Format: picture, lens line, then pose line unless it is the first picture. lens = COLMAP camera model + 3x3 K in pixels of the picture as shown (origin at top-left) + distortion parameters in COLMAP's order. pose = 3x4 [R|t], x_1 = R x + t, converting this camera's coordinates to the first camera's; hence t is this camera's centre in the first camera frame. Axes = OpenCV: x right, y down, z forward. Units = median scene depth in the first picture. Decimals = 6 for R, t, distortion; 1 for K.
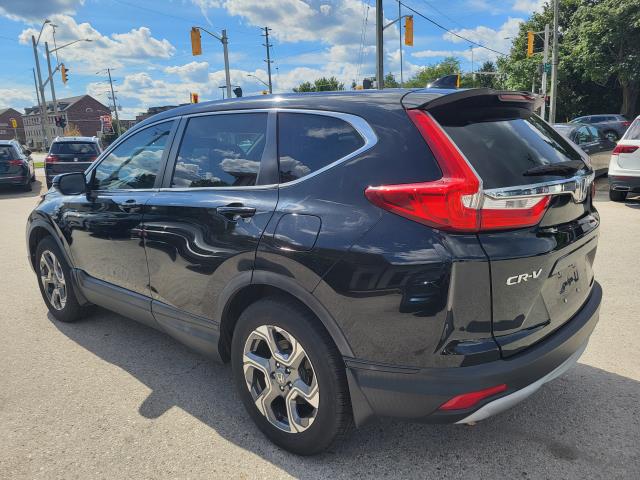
lens RADIAL K [[489.5, 0, 318.8], [0, 489.5, 239.5], [0, 0, 1]] dist [0.034177, -0.014003]
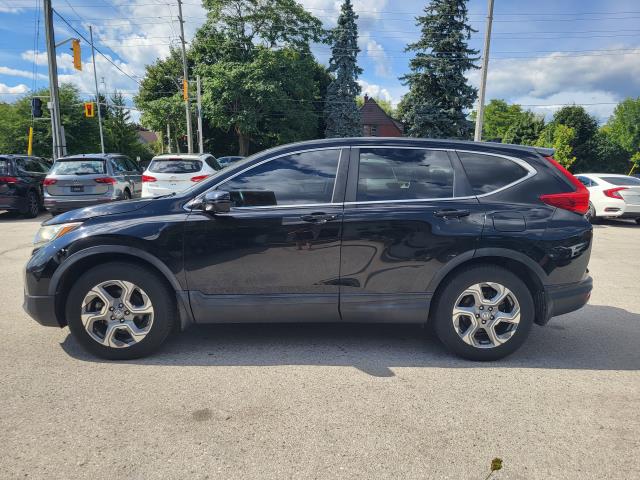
lens RADIAL K [[489.5, 0, 322.3], [0, 489.5, 238.0], [0, 0, 1]] dist [0.034177, -0.014003]
pose [[0.701635, -0.051032, 0.710707, -1.259676], [0.099858, 0.994631, -0.027165, 0.015251], [-0.705505, 0.090030, 0.702963, 0.172259]]
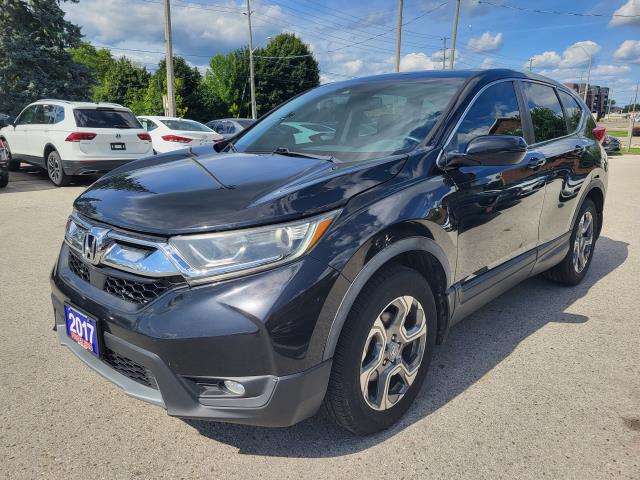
lens RADIAL K [[489.5, 0, 319.5], [0, 489.5, 243.6], [0, 0, 1]] dist [0.034177, -0.014003]
pose [[-0.008109, -0.200011, 0.979760, -1.440744], [0.193403, 0.960978, 0.197777, -0.204872], [-0.981086, 0.191092, 0.030891, 1.466876]]
